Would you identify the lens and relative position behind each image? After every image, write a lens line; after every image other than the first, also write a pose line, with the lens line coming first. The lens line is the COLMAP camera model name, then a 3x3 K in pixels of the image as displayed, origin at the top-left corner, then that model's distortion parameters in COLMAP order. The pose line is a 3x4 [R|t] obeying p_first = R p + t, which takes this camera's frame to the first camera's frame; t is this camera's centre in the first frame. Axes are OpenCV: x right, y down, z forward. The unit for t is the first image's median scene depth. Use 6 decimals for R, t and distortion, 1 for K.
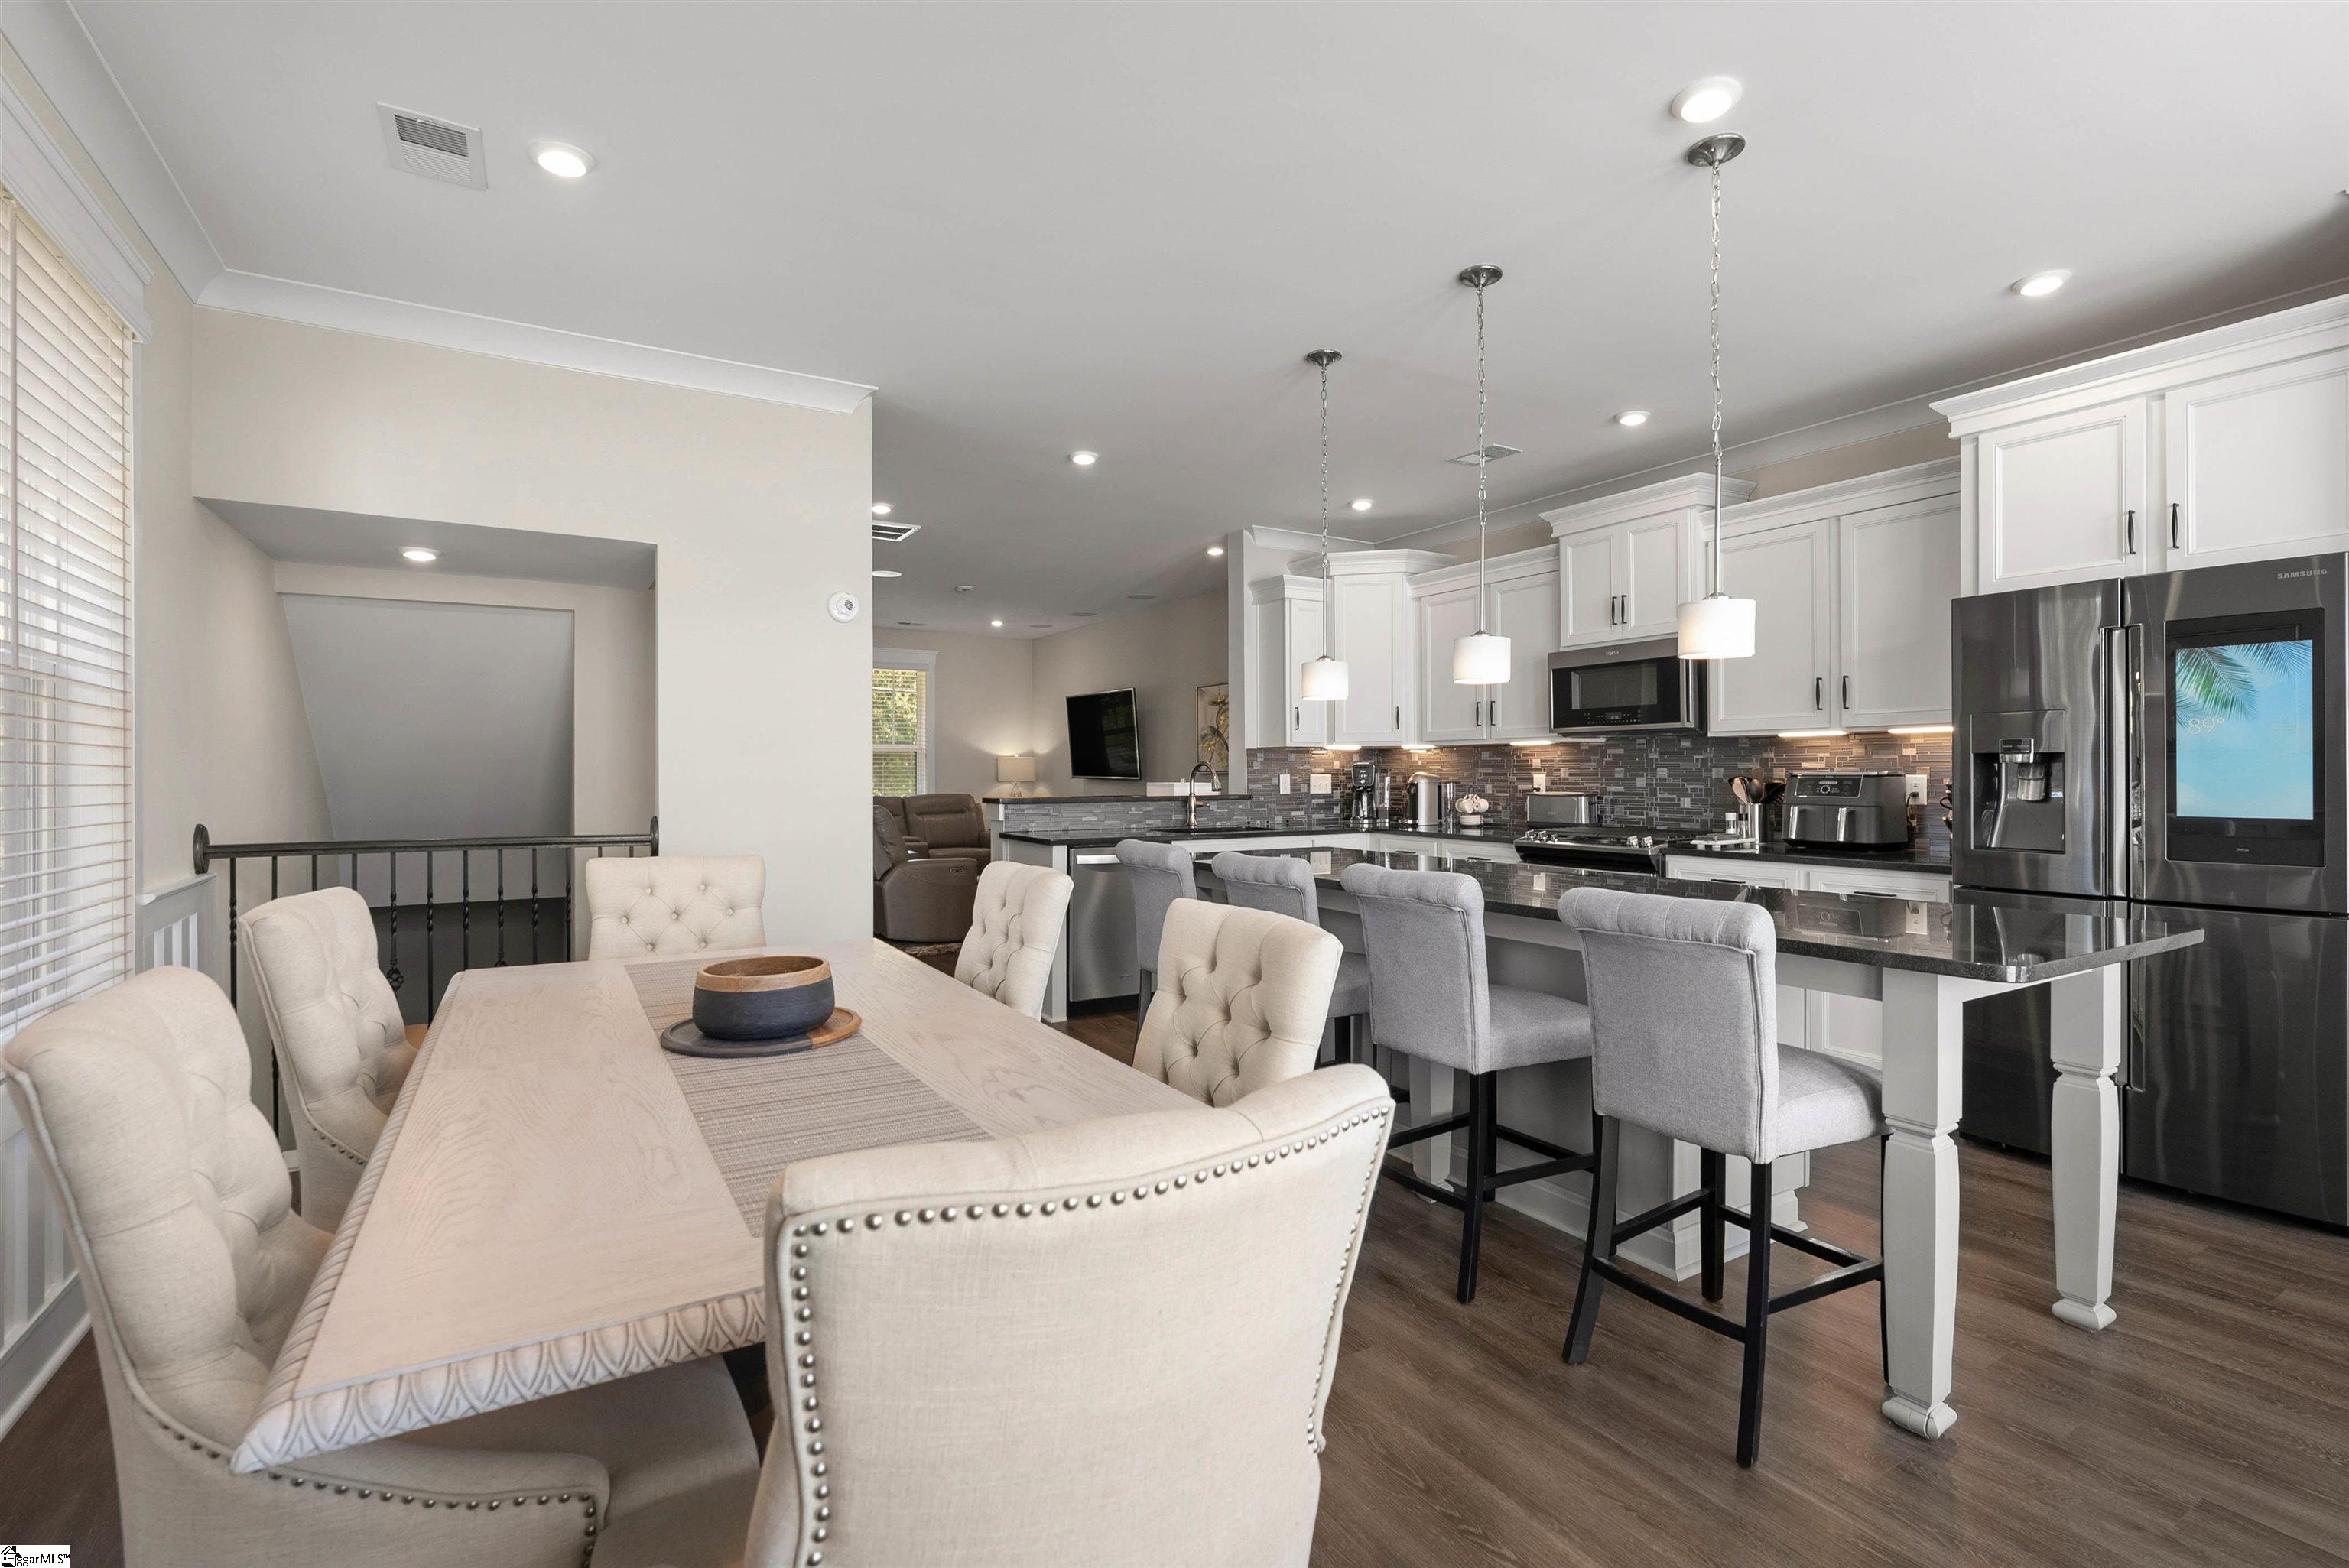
lens RADIAL K [[1072.6, 0, 1170.2], [0, 1072.6, 775.8], [0, 0, 1]] dist [-0.015393, 0.005919]
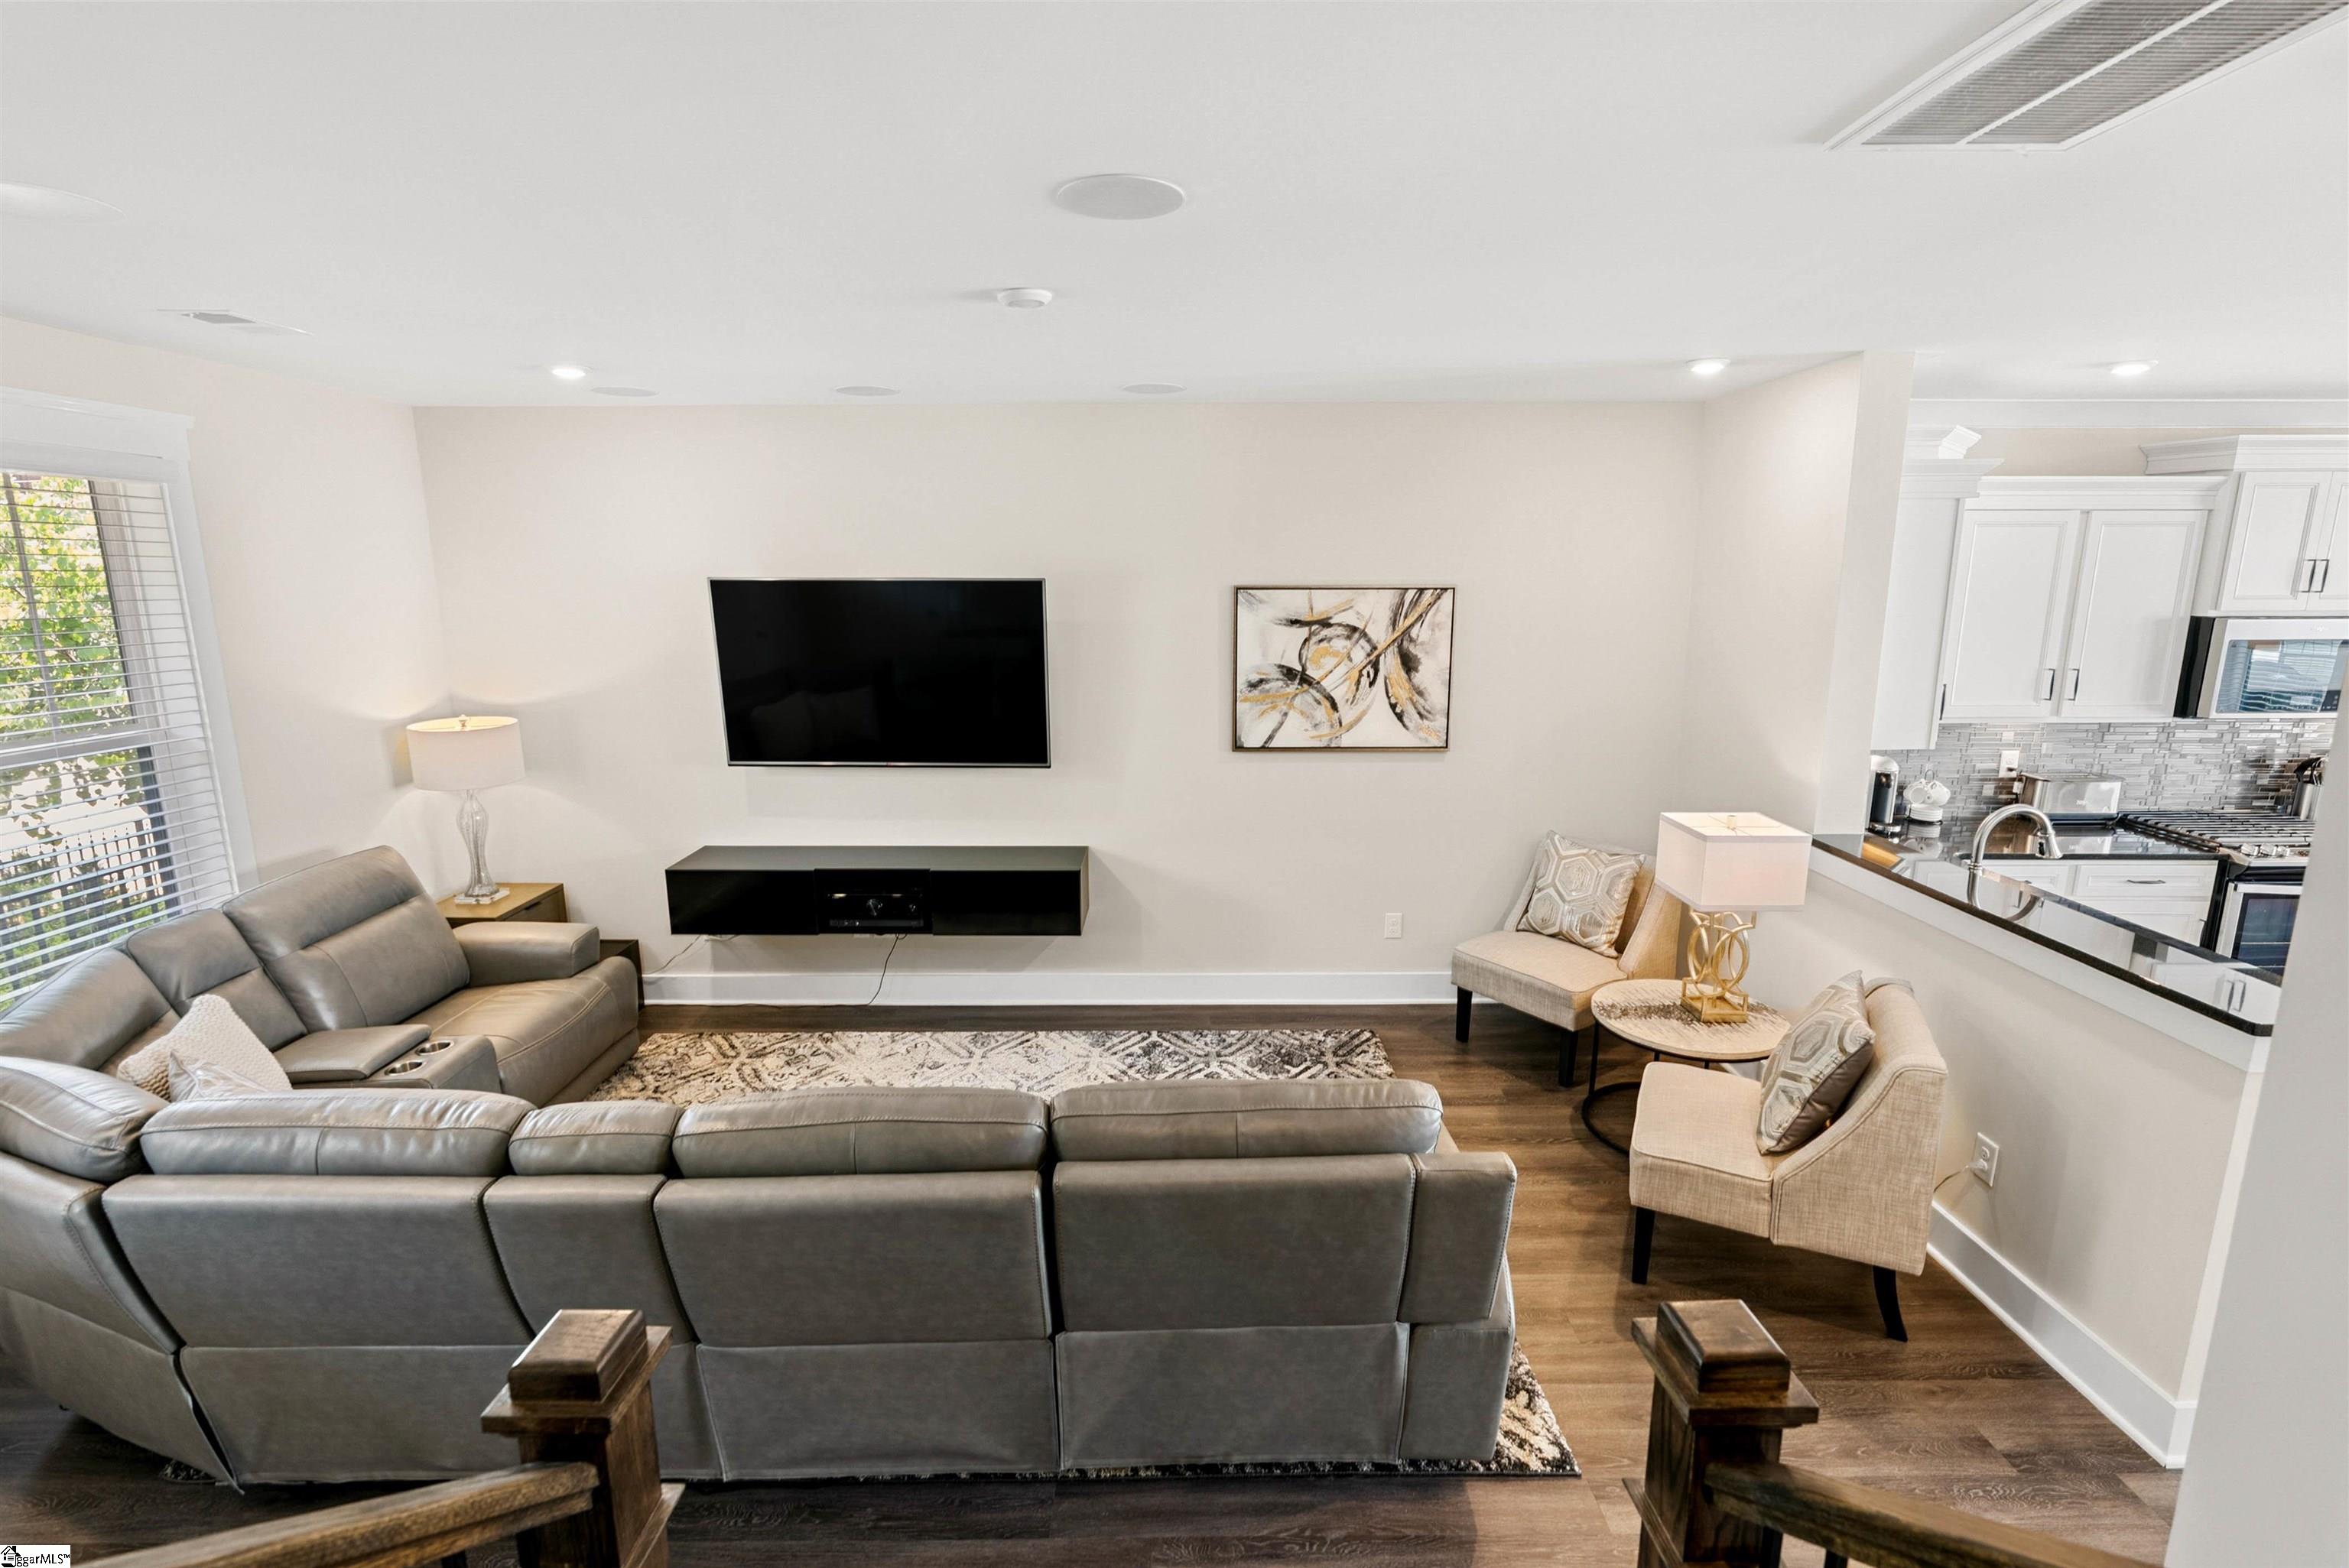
lens RADIAL K [[1072.6, 0, 1172.9], [0, 1072.6, 766.4], [0, 0, 1]] dist [-0.015393, 0.005919]
pose [[0.513896, -0.152280, 0.844229, -0.755758], [0.003141, 0.984446, 0.175660, -0.151540], [-0.857847, -0.087619, 0.506381, 1.293493]]
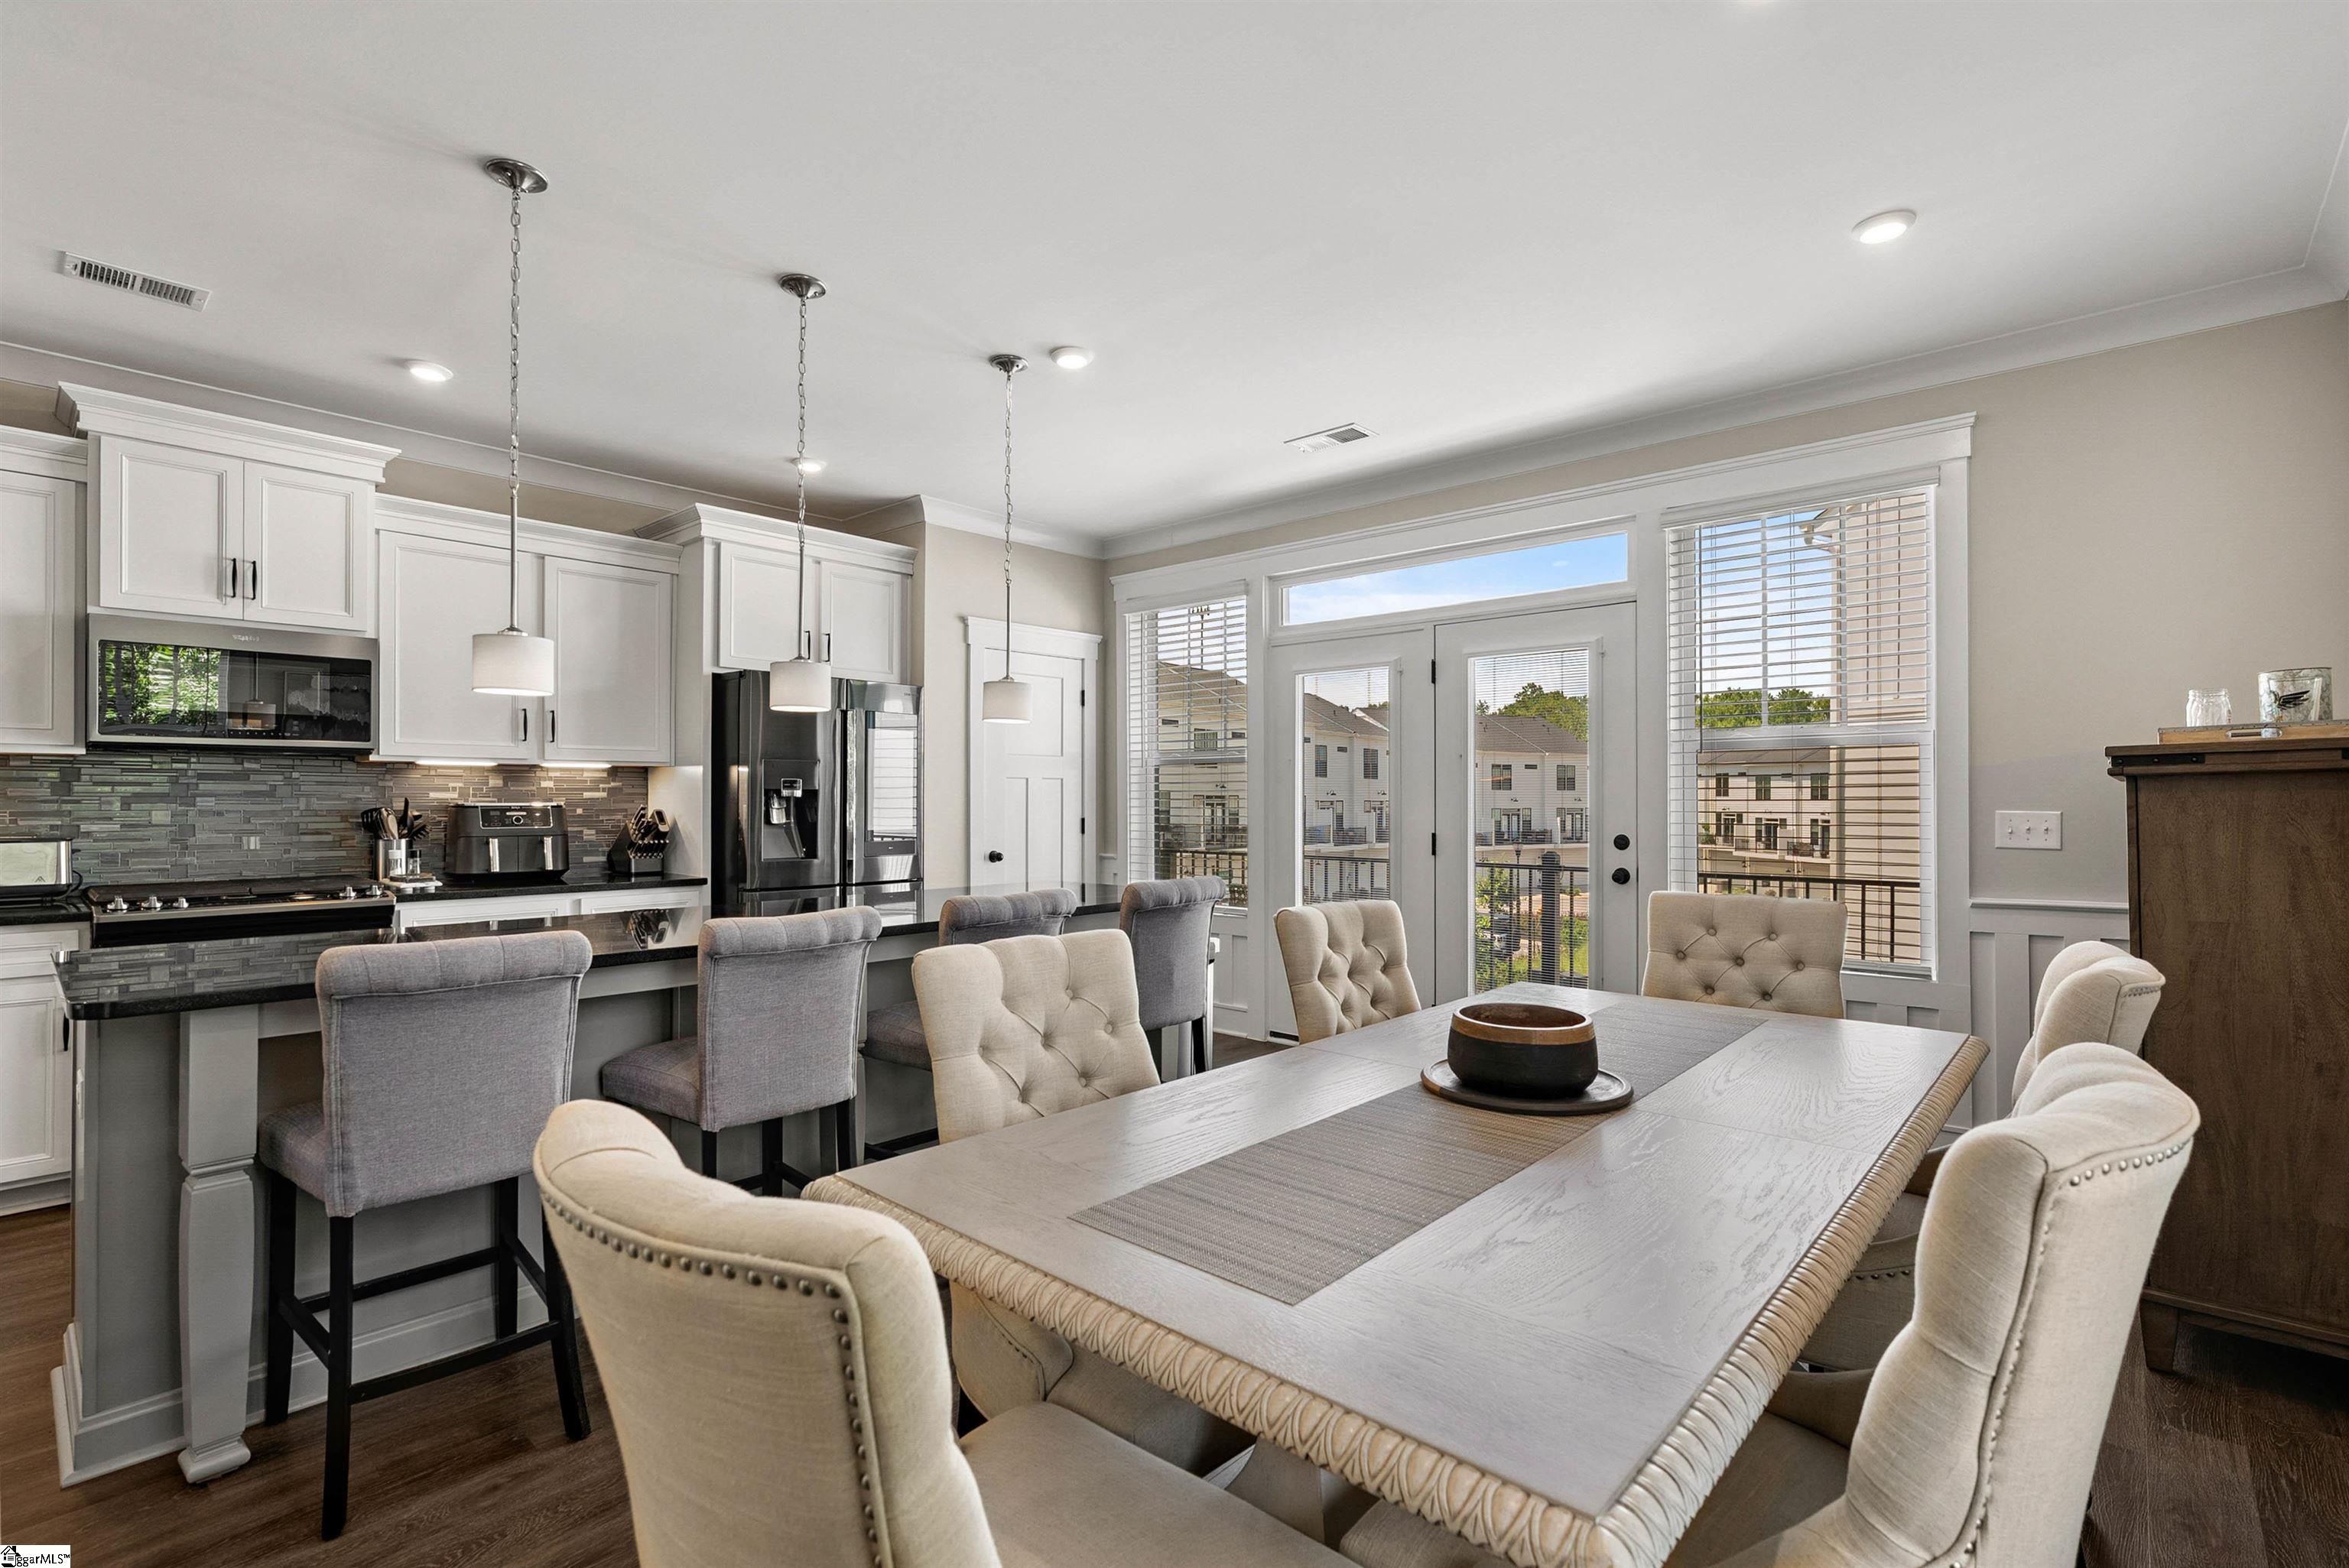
lens RADIAL K [[1072.6, 0, 1182.9], [0, 1072.6, 798.1], [0, 0, 1]] dist [-0.015393, 0.005919]
pose [[-0.297322, 0.001413, 0.954776, -0.440572], [0.000373, 0.999999, -0.001364, -0.005409], [-0.954777, -0.000050, -0.297322, 0.587287]]
